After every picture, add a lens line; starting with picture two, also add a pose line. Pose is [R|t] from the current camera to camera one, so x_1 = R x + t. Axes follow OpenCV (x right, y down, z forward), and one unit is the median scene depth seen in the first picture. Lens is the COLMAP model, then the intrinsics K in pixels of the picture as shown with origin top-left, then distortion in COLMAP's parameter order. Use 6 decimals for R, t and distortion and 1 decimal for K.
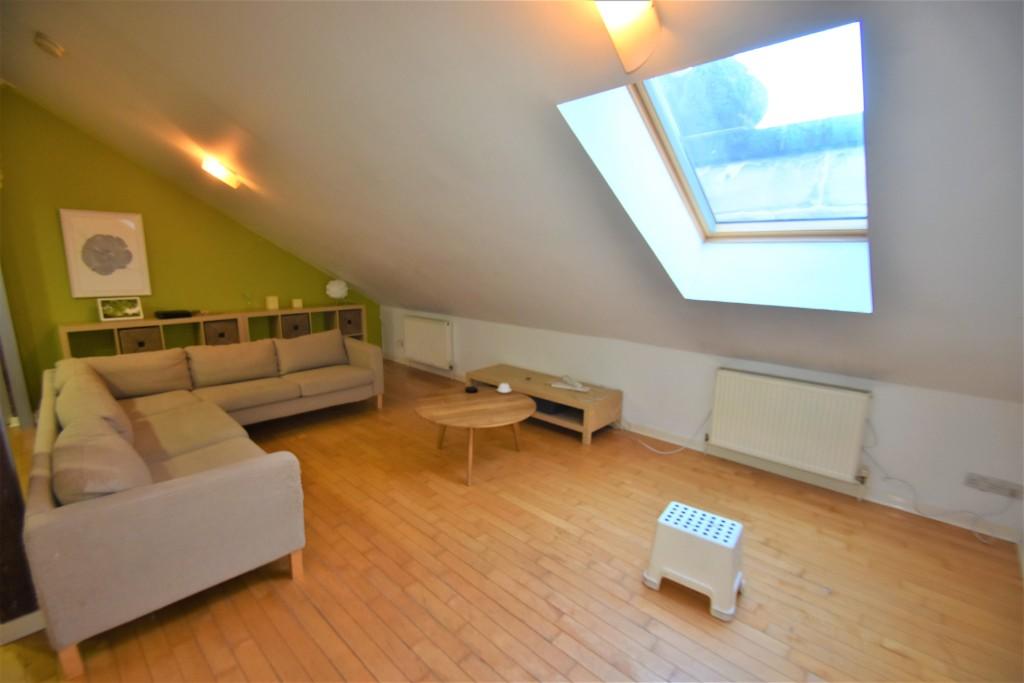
lens RADIAL K [[455.4, 0, 507.5], [0, 455.4, 346.8], [0, 0, 1]] dist [-0.000931, -0.000101]
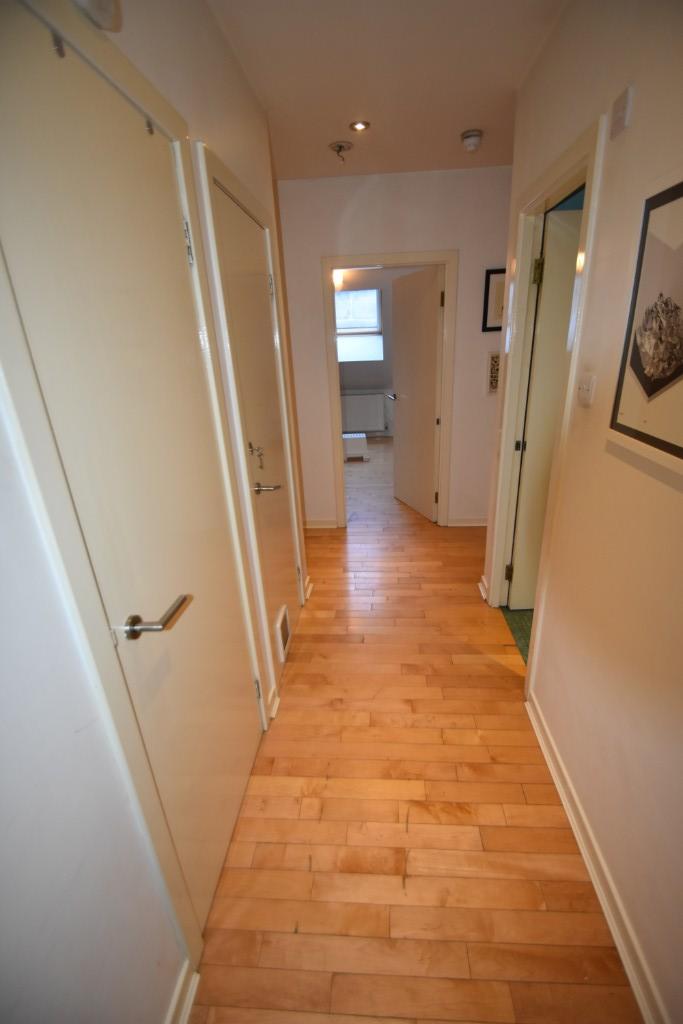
lens RADIAL K [[455.4, 0, 341.5], [0, 455.4, 512.0], [0, 0, 1]] dist [-0.000931, -0.000101]
pose [[0.775680, -0.274339, 0.568383, -1.382005], [0.190607, 0.960361, 0.203409, 0.227642], [-0.601656, -0.049443, 0.797224, -1.268859]]
